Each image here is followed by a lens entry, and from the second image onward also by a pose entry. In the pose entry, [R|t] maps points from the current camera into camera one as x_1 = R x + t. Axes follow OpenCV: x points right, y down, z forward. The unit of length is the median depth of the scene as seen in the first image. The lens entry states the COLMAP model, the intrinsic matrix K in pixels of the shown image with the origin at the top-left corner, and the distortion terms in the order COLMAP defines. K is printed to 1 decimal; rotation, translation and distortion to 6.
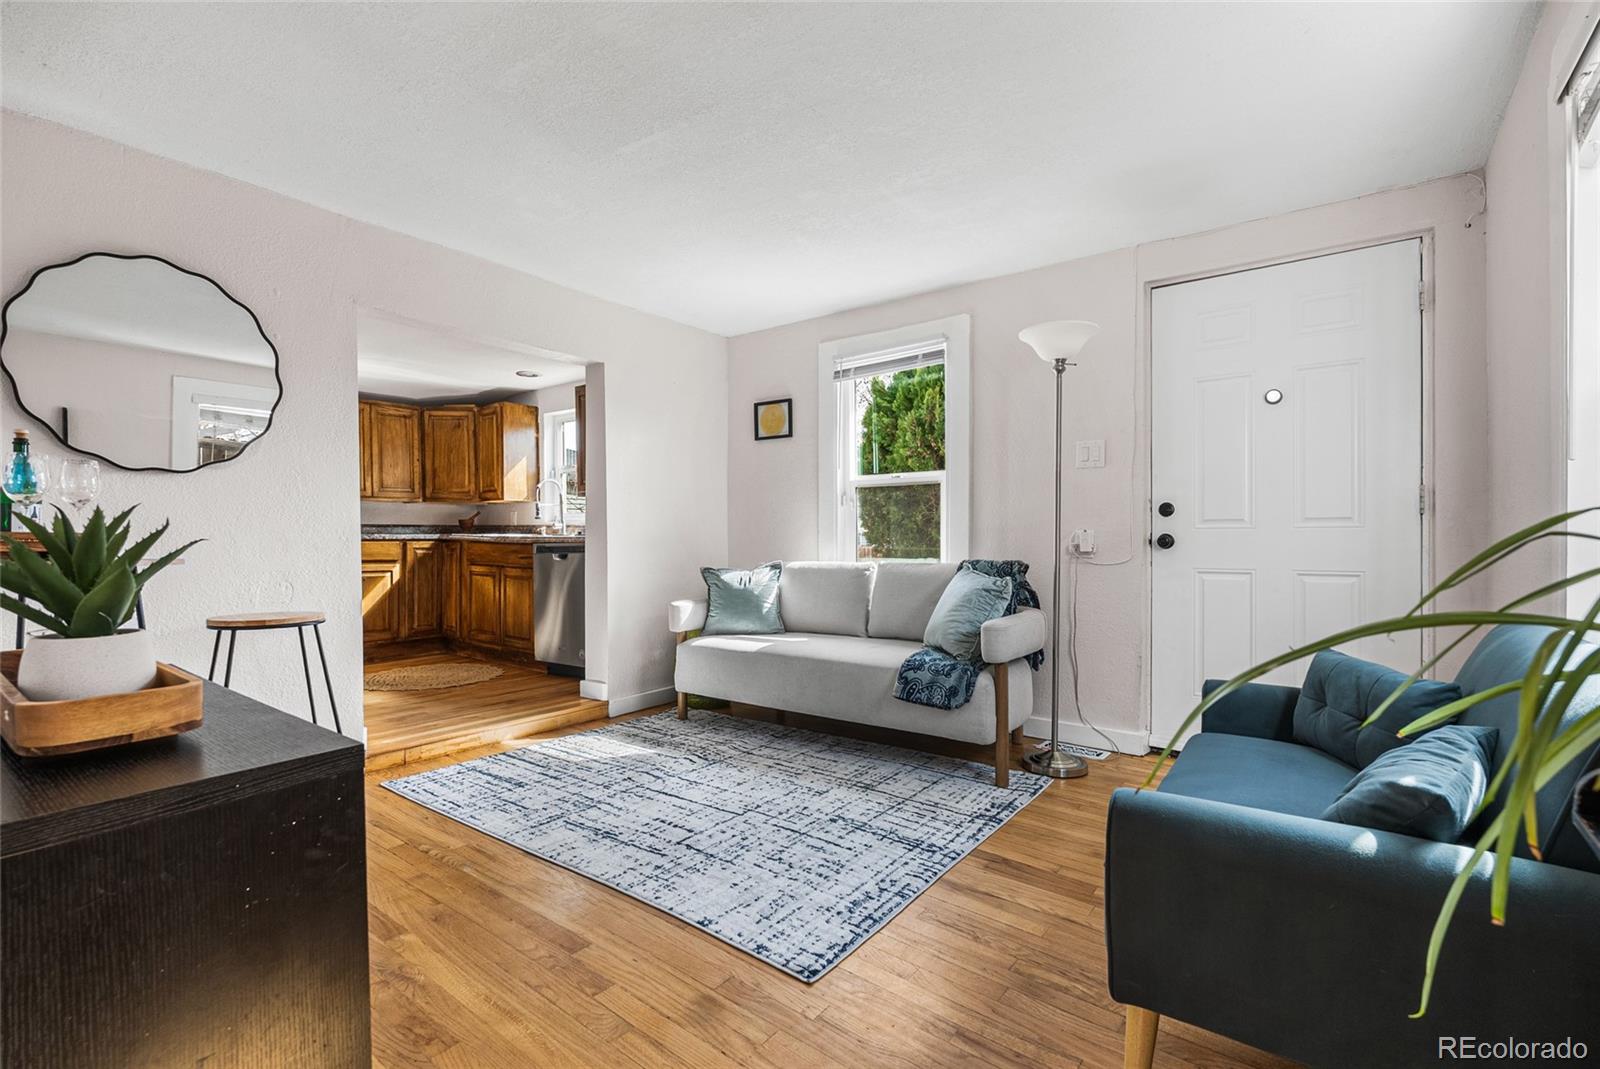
lens RADIAL K [[714.0, 0, 803.7], [0, 714.0, 541.0], [0, 0, 1]] dist [-0.003321, 0.000047]
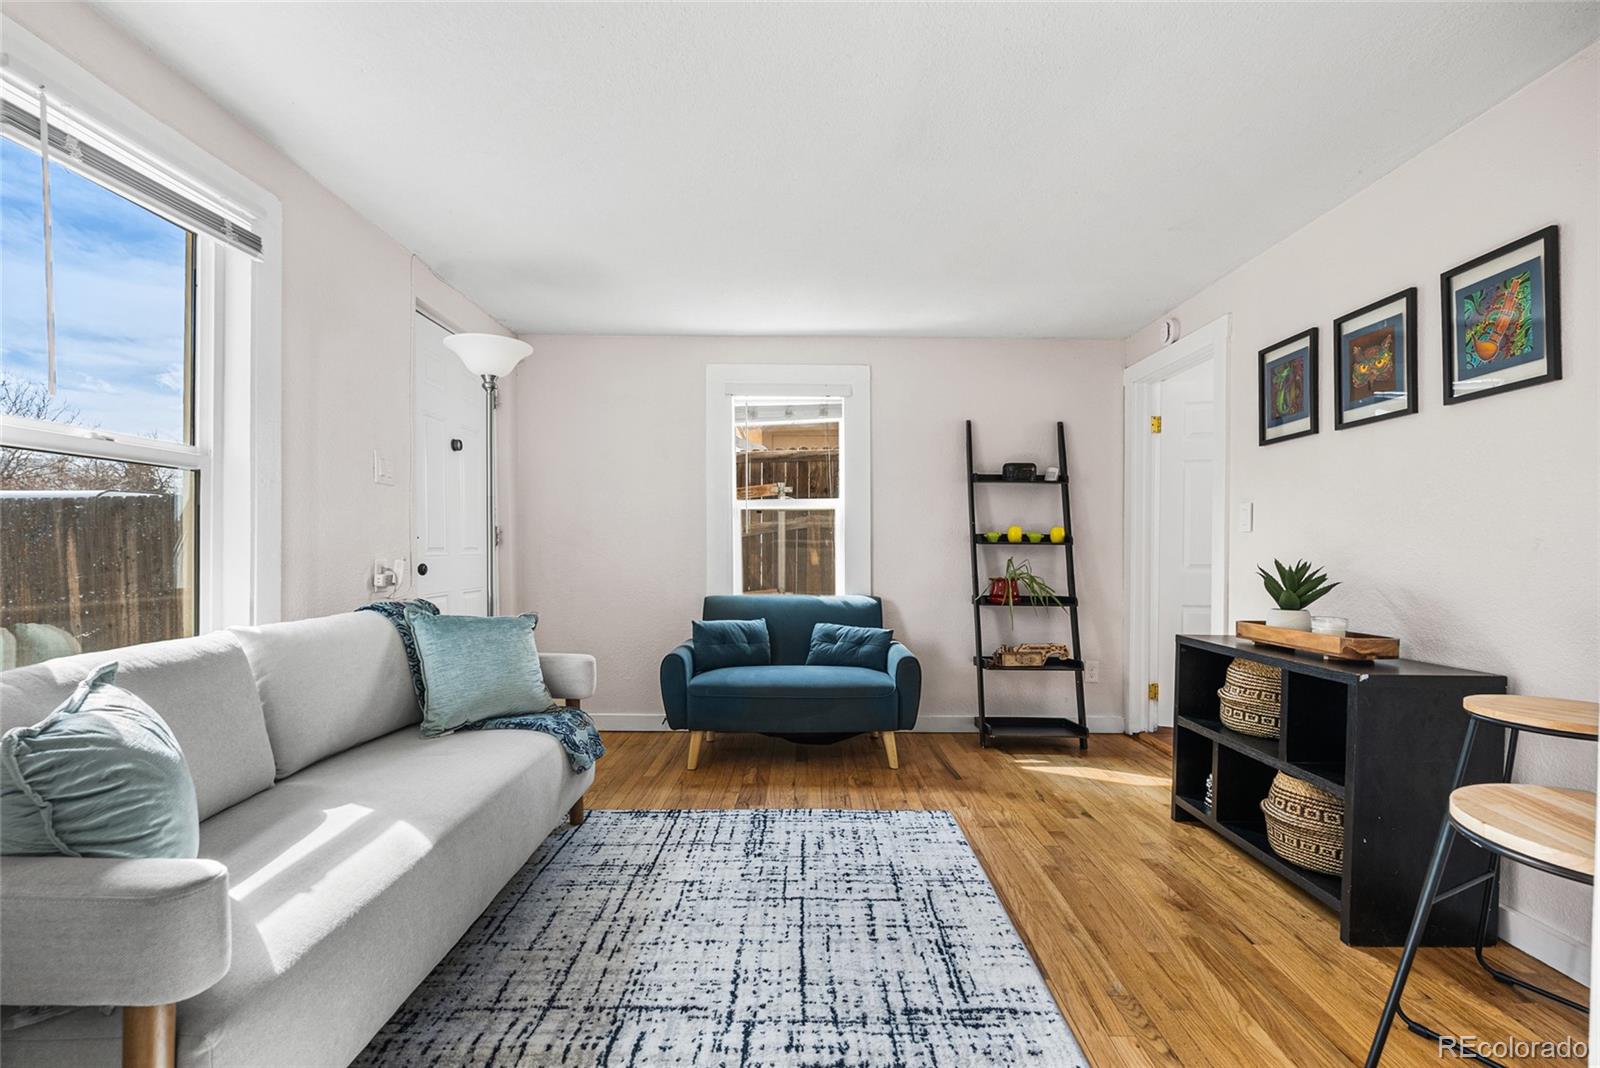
lens RADIAL K [[714.0, 0, 802.8], [0, 714.0, 556.9], [0, 0, 1]] dist [-0.003321, 0.000047]
pose [[-0.604337, -0.009473, 0.796673, -0.626134], [0.002333, 0.999904, 0.013660, -0.030256], [-0.796726, 0.010114, -0.604256, 1.234477]]
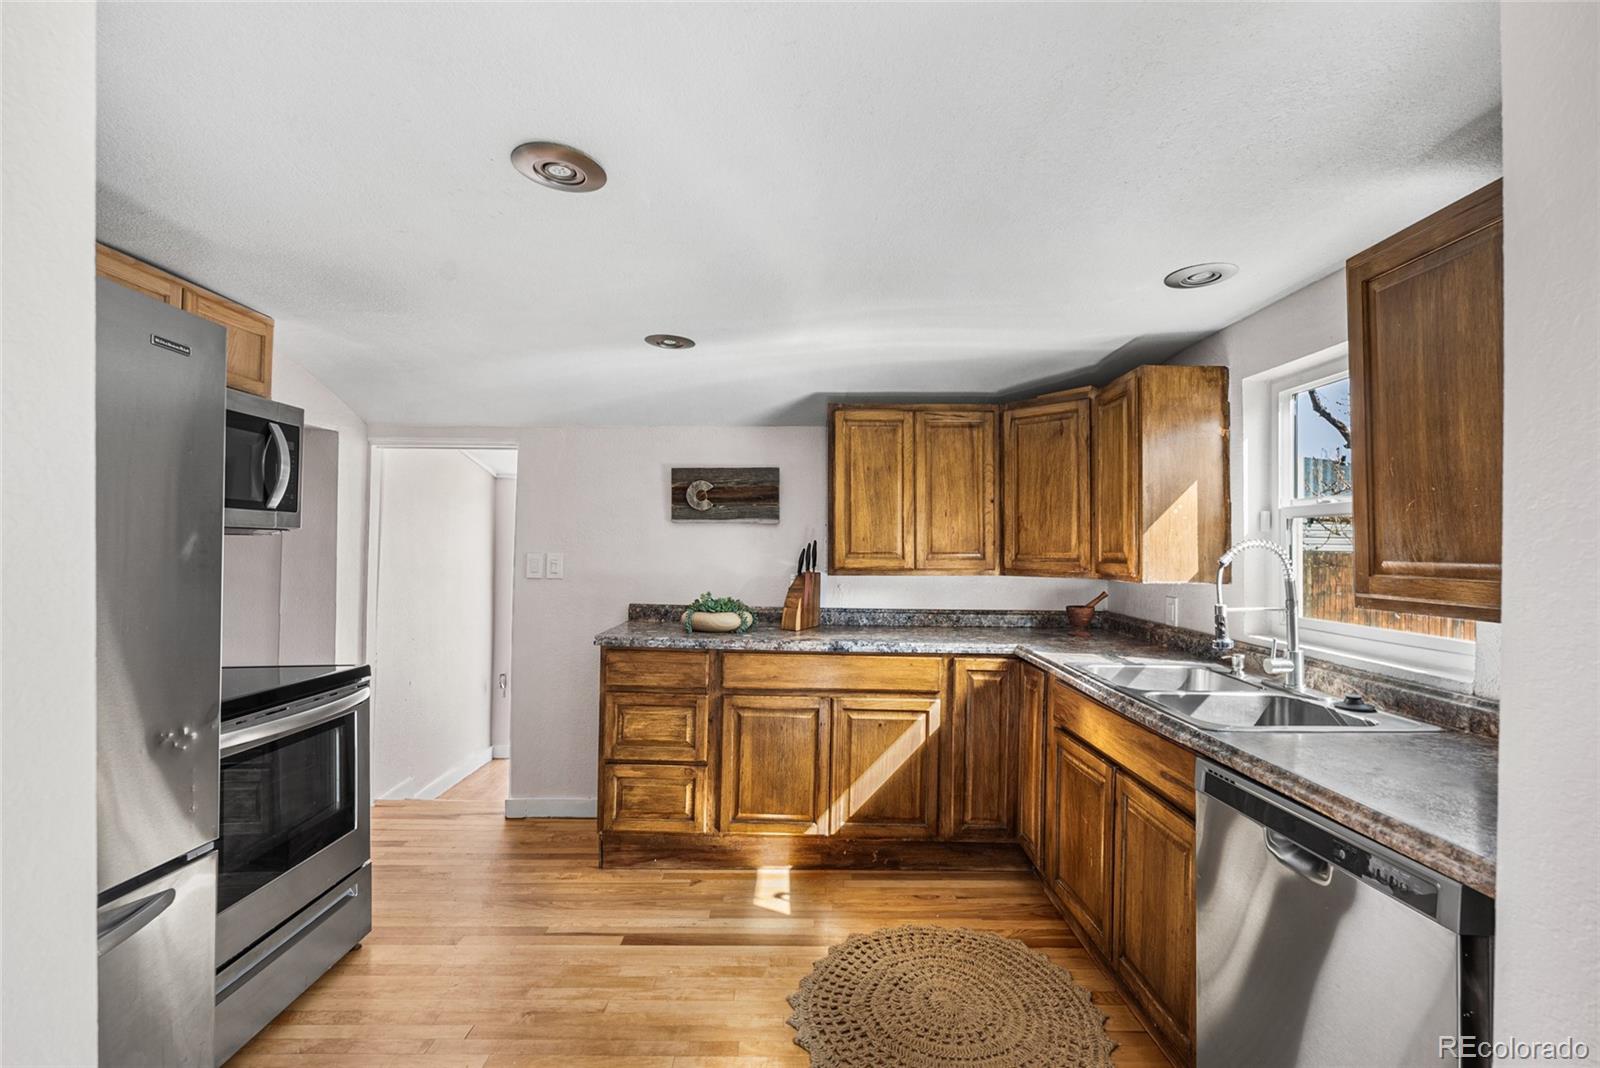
lens RADIAL K [[714.0, 0, 800.2], [0, 714.0, 534.2], [0, 0, 1]] dist [-0.003321, 0.000047]
pose [[0.607603, -0.004988, -0.794226, -0.362725], [-0.019642, 0.999580, -0.021305, -0.138323], [0.793998, 0.028545, 0.607249, 1.038227]]
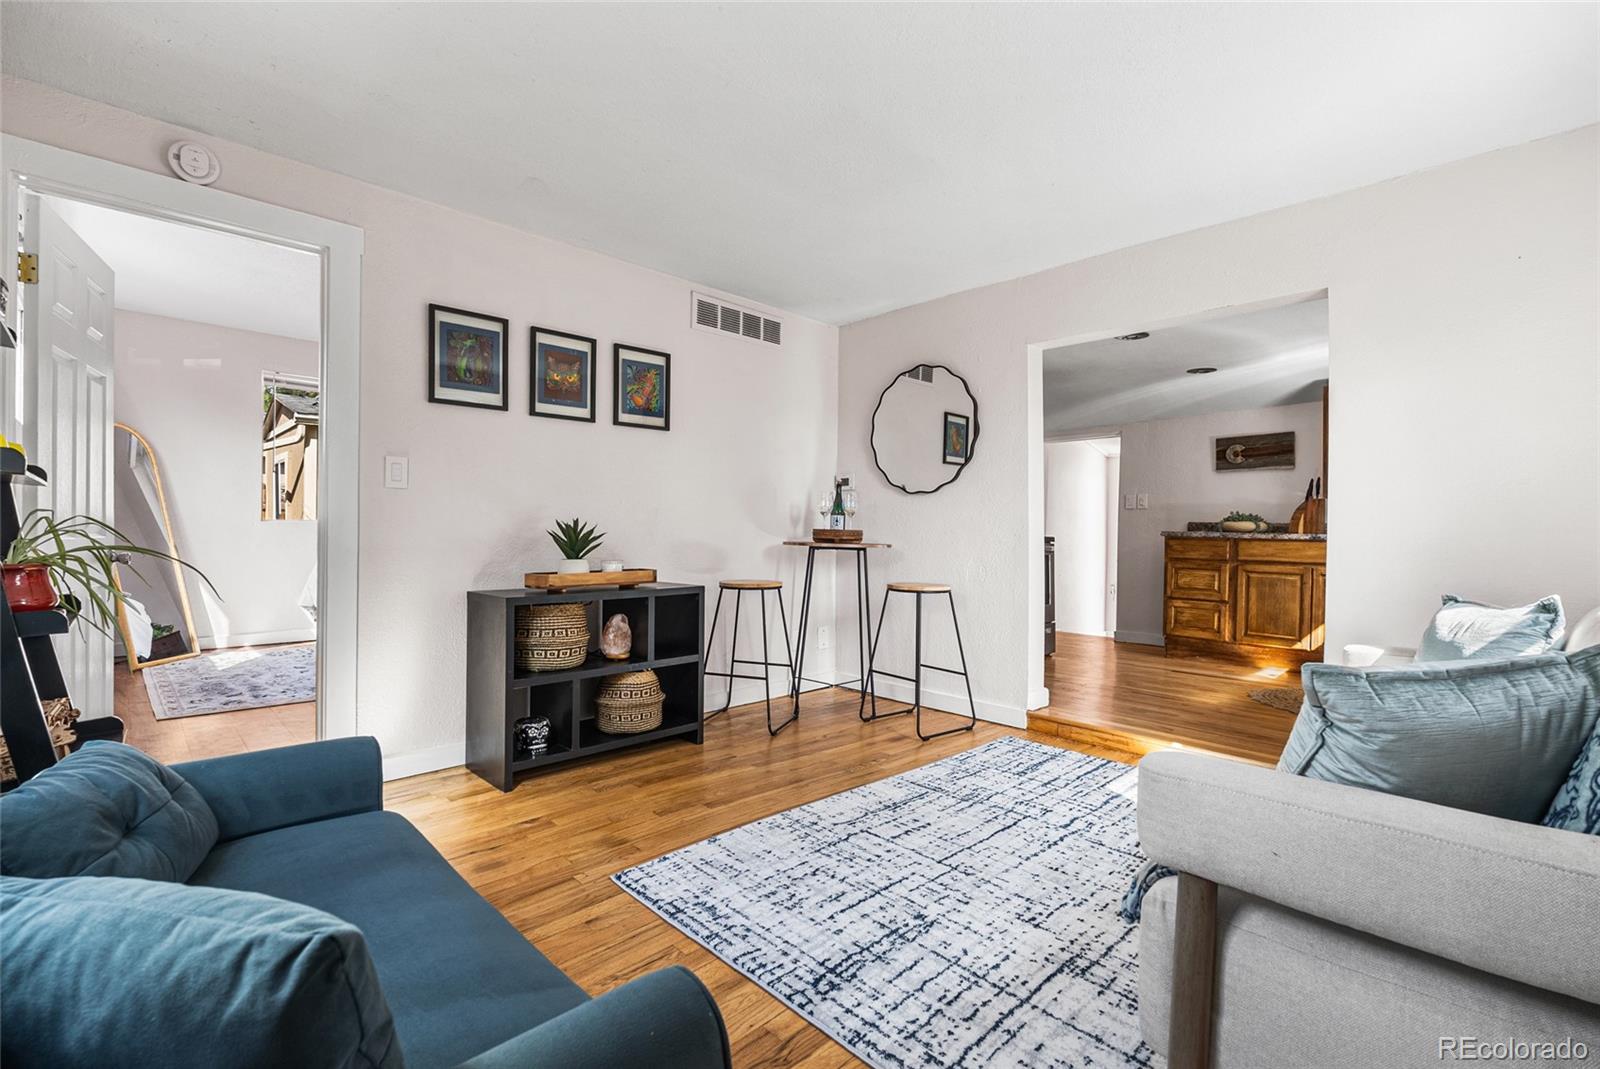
lens RADIAL K [[714.0, 0, 803.0], [0, 714.0, 541.7], [0, 0, 1]] dist [-0.003321, 0.000047]
pose [[-0.153134, 0.013987, -0.988106, 0.626611], [-0.017787, 0.999699, 0.016908, -0.006411], [0.988045, 0.020164, -0.152839, 0.785707]]
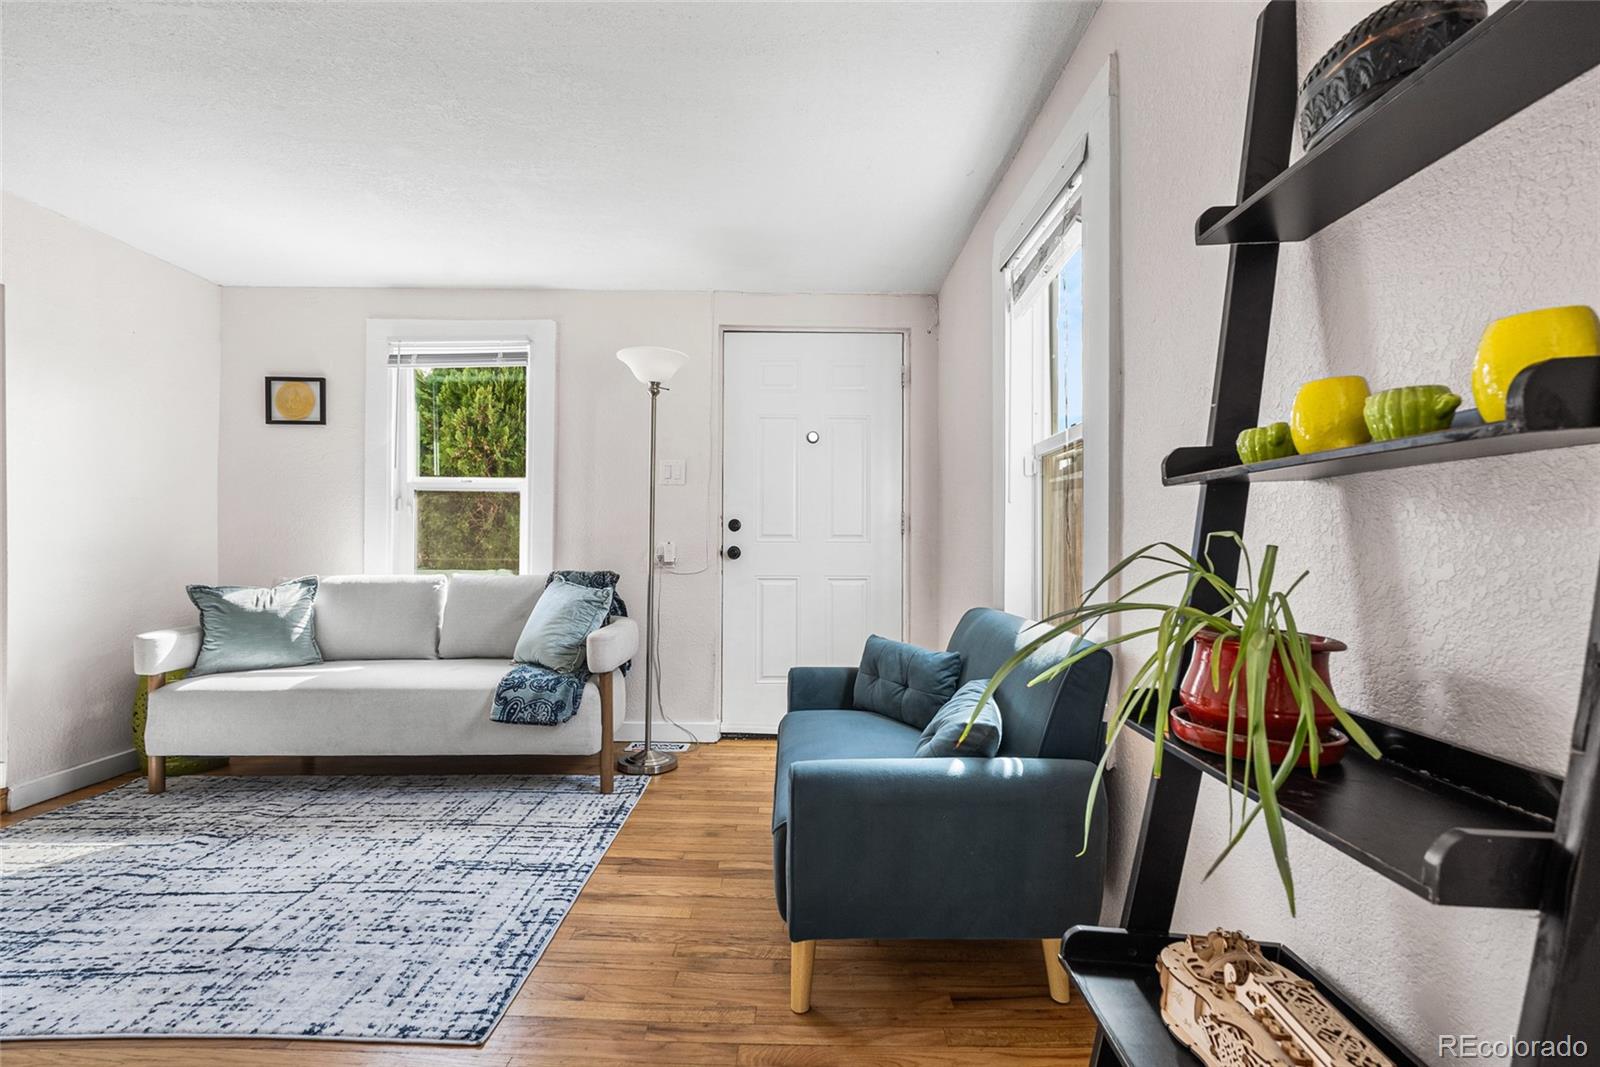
lens RADIAL K [[714.0, 0, 801.2], [0, 714.0, 545.7], [0, 0, 1]] dist [-0.003321, 0.000047]
pose [[0.794575, 0.007320, 0.607123, -0.114010], [-0.004164, 0.999970, -0.006607, -0.003798], [-0.607152, 0.002722, 0.794581, 0.017398]]
